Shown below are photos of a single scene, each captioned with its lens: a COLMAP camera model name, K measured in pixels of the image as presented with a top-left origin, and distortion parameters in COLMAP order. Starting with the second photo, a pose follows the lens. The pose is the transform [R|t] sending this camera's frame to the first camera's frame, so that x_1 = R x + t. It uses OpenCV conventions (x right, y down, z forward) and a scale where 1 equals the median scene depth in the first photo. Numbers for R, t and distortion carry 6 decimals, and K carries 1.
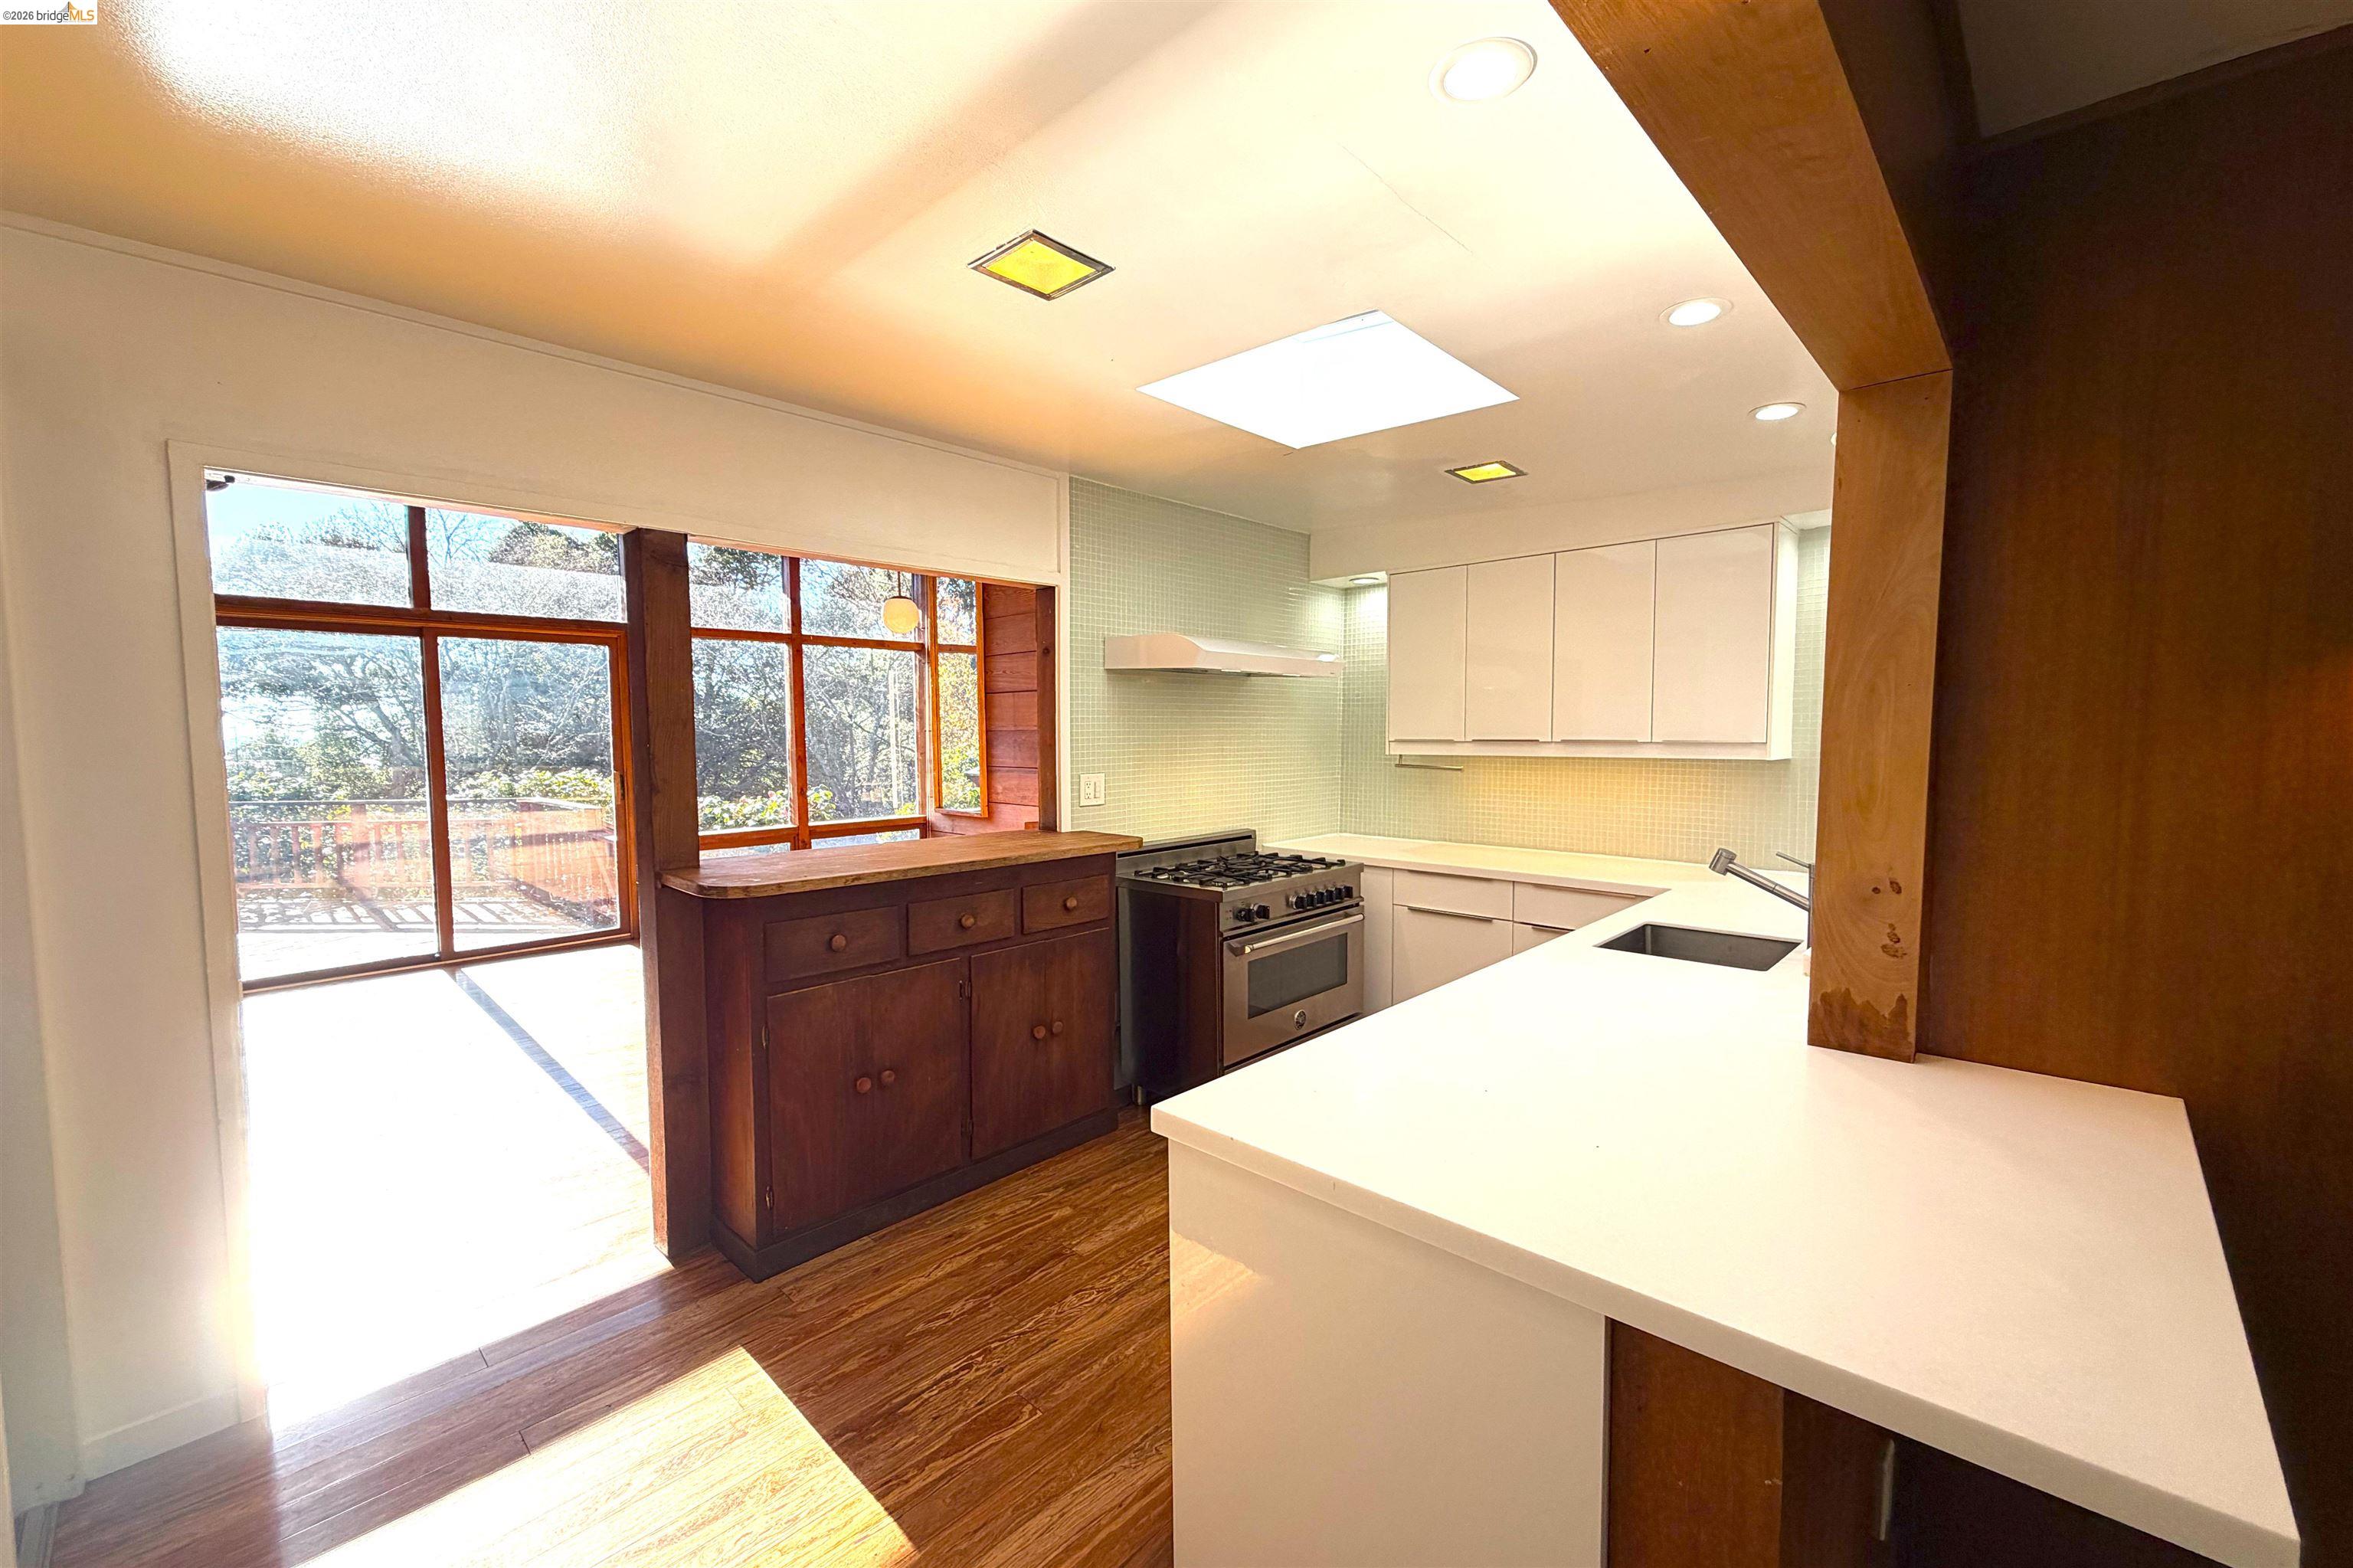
lens RADIAL K [[938.0, 0, 1170.4], [0, 938.0, 788.3], [0, 0, 1]] dist [-0.000729, 0.000332]
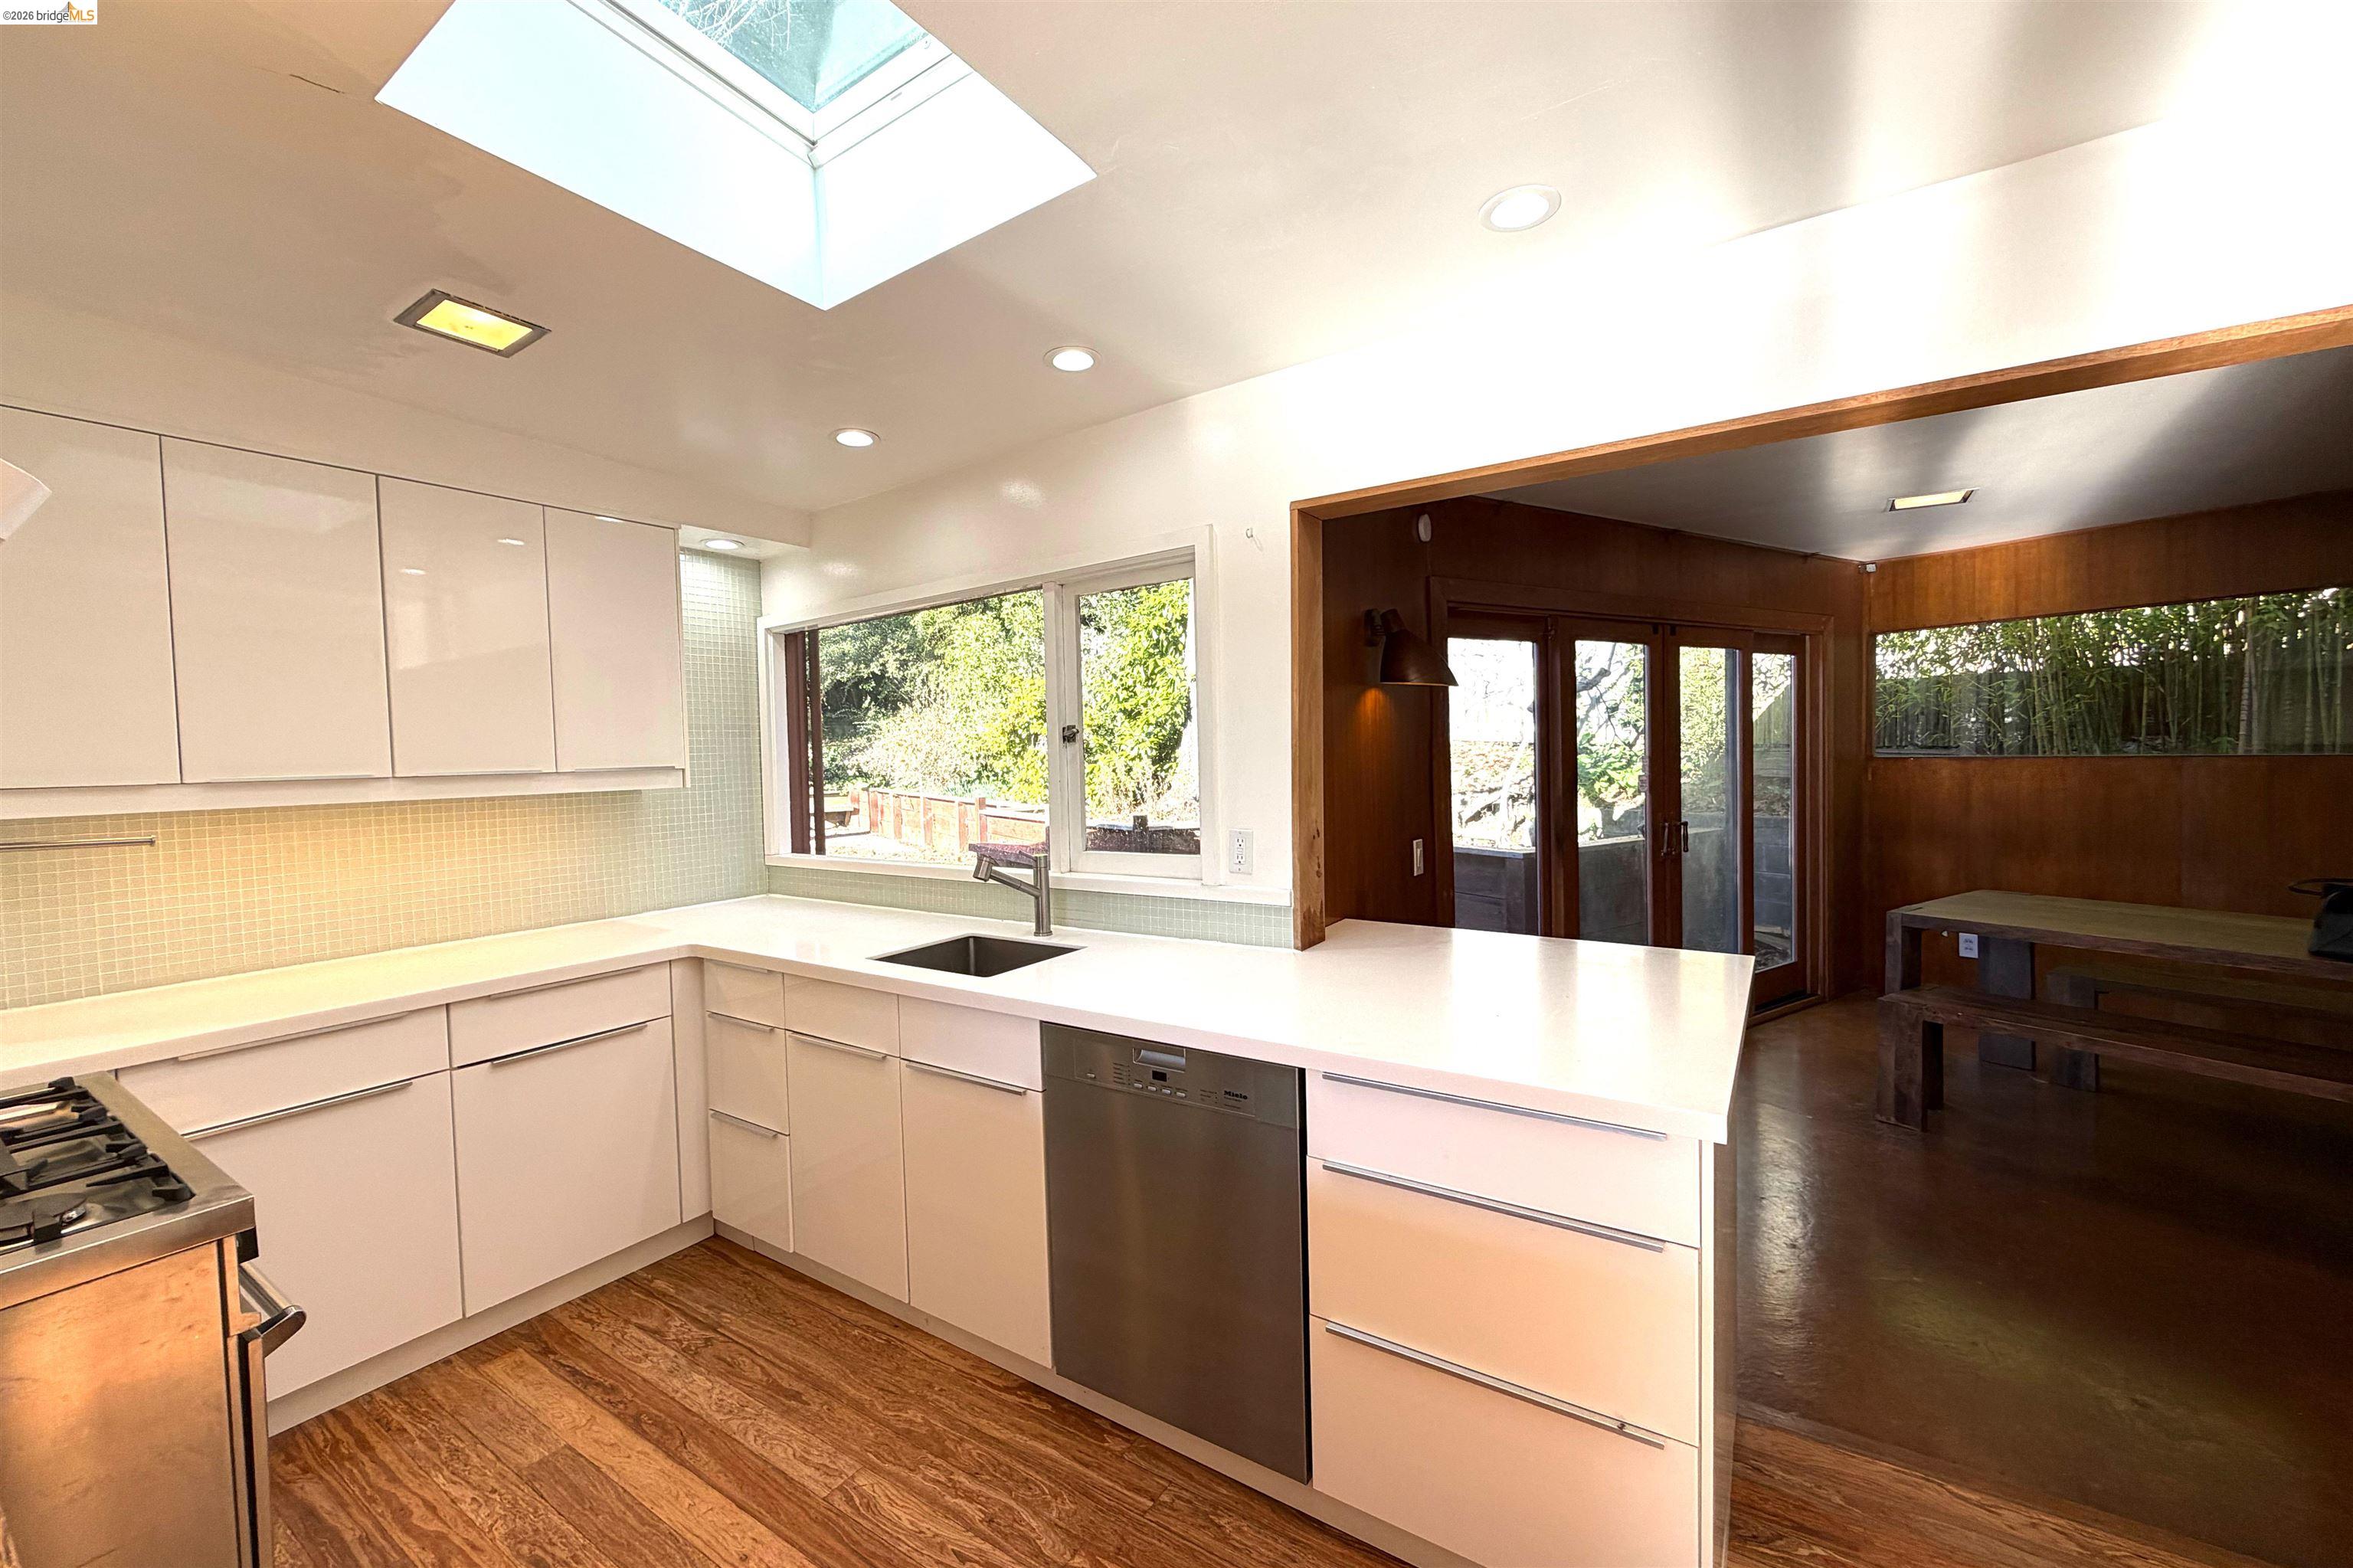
lens RADIAL K [[938.0, 0, 1169.3], [0, 938.0, 779.0], [0, 0, 1]] dist [-0.000729, 0.000332]
pose [[-0.176901, -0.017870, 0.984066, -0.308260], [0.087393, 0.995601, 0.033790, -0.025692], [-0.980341, 0.091978, -0.174561, 0.620692]]
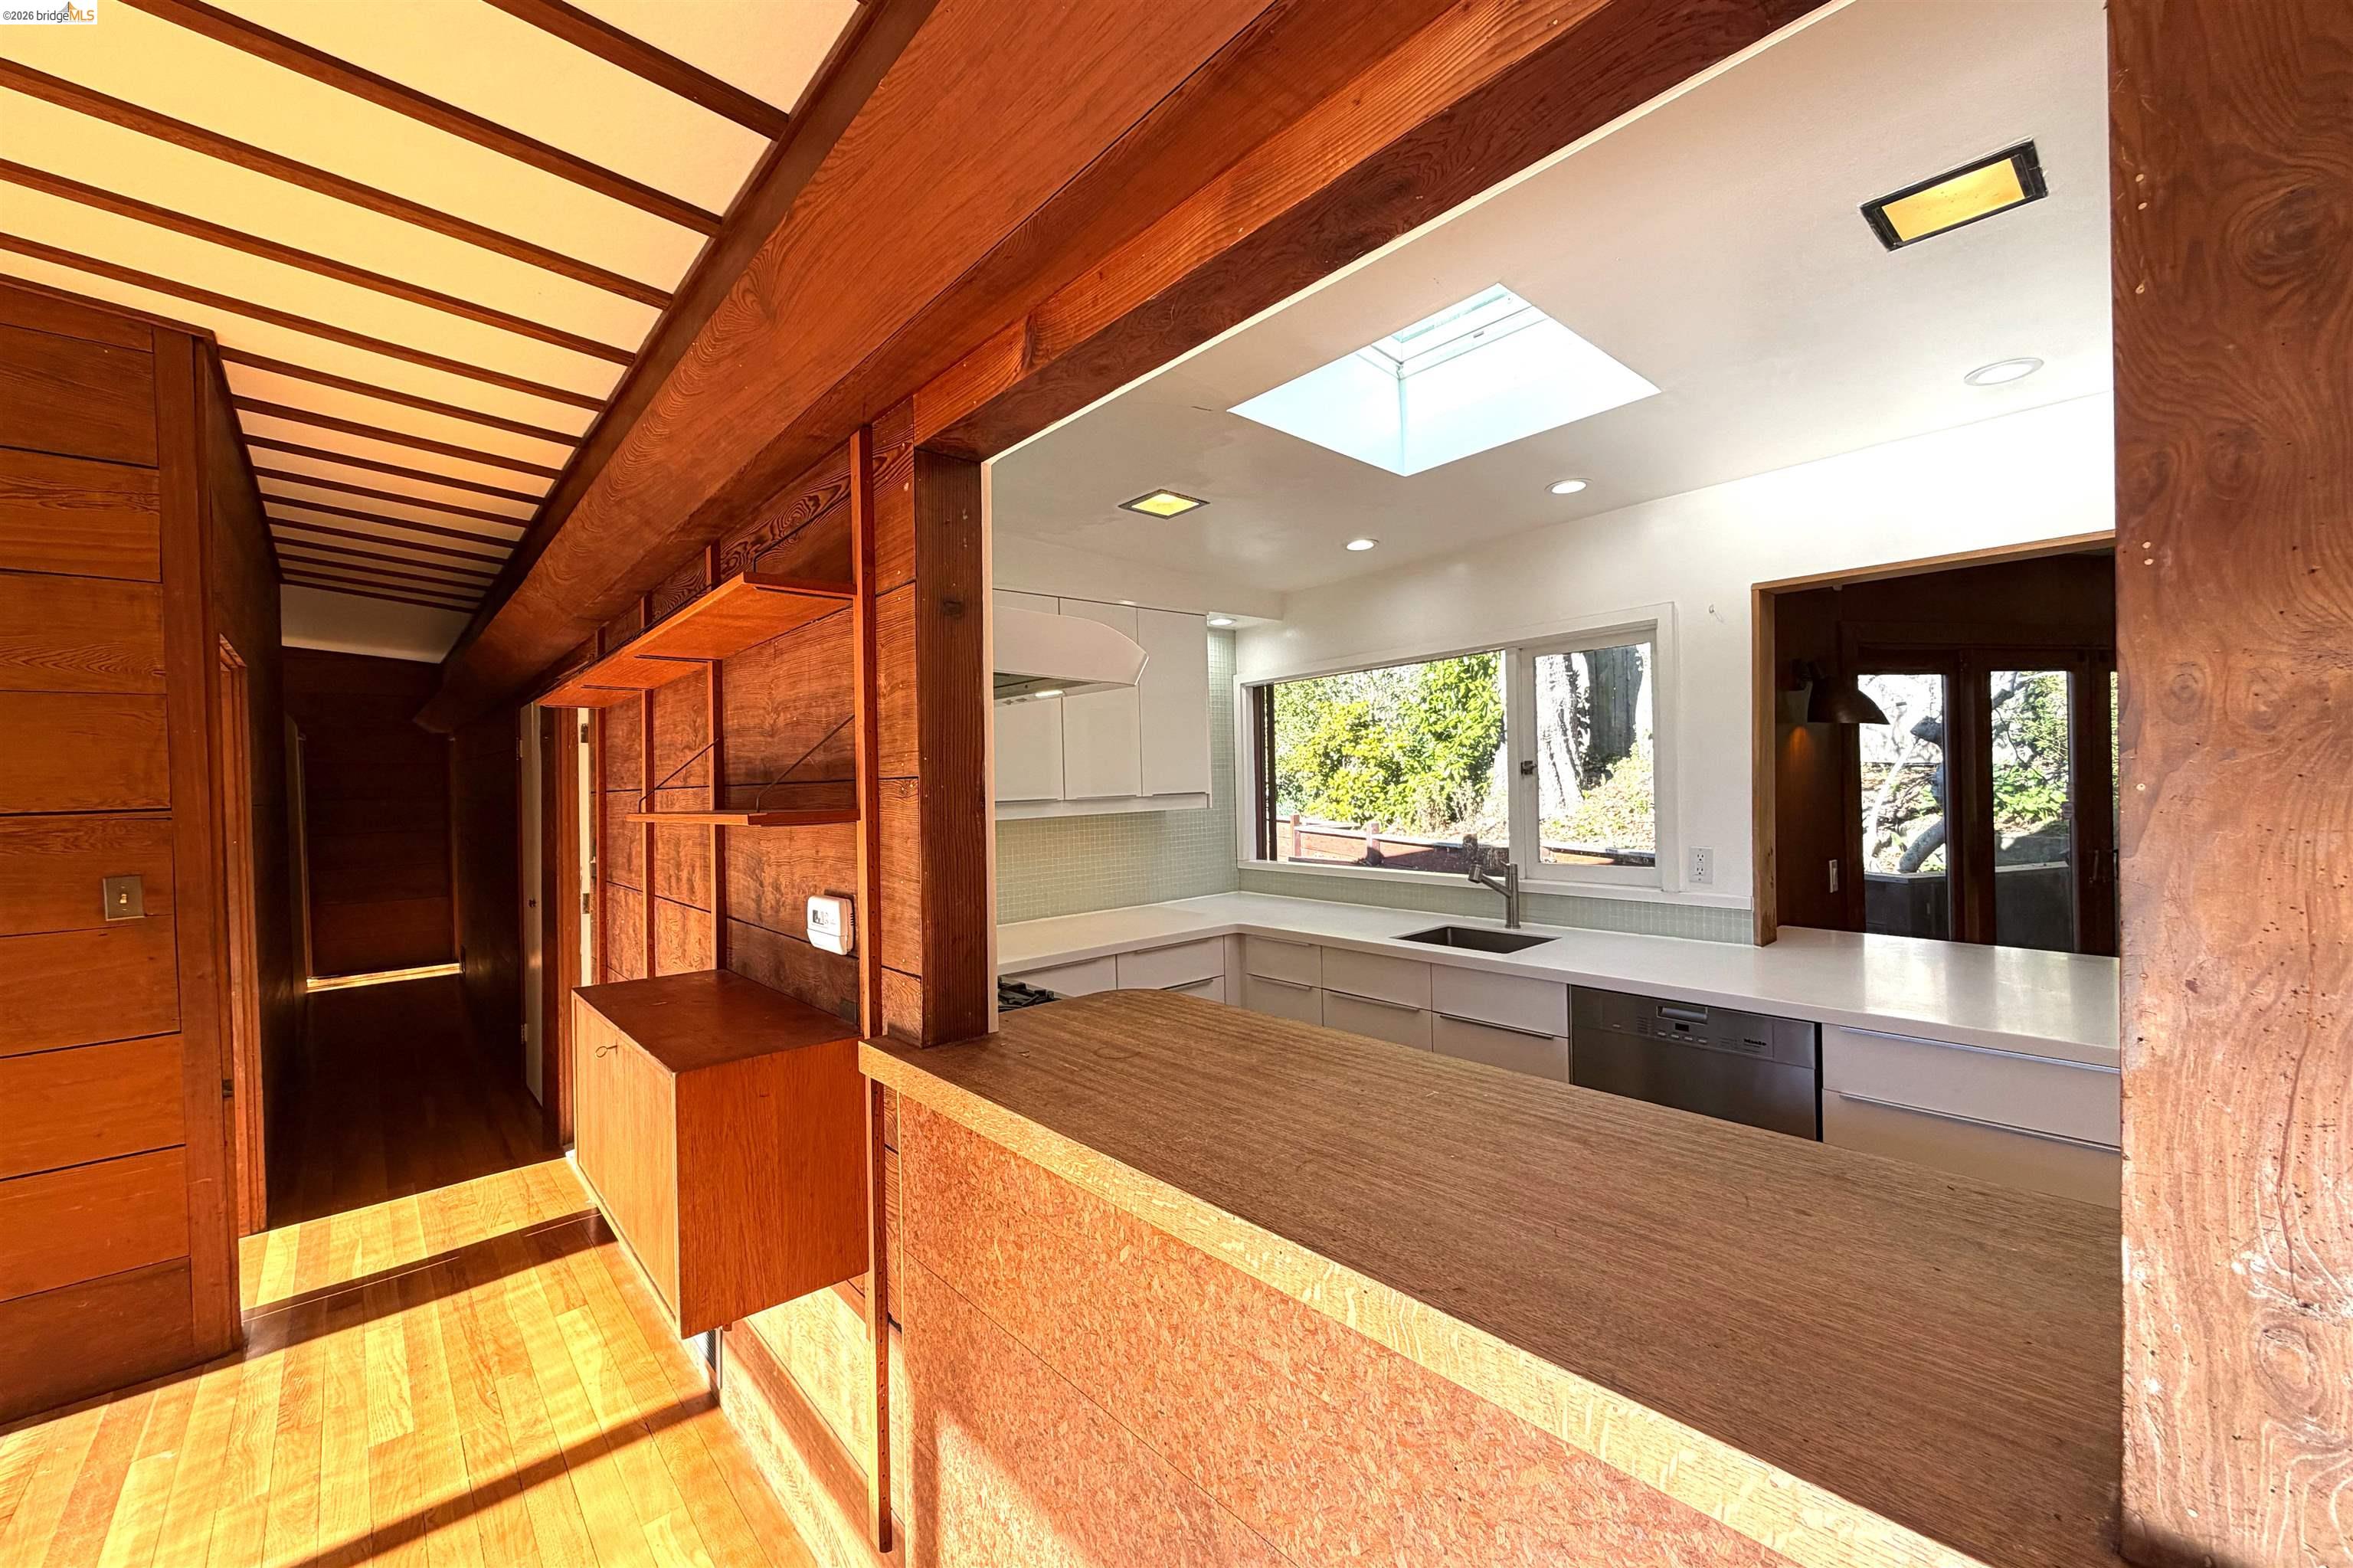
lens RADIAL K [[938.0, 0, 1162.3], [0, 938.0, 785.3], [0, 0, 1]] dist [-0.000729, 0.000332]
pose [[0.088824, -0.007598, 0.996018, -0.522039], [0.087649, 0.996151, -0.000218, -0.058245], [-0.992183, 0.087319, 0.089148, 0.846521]]
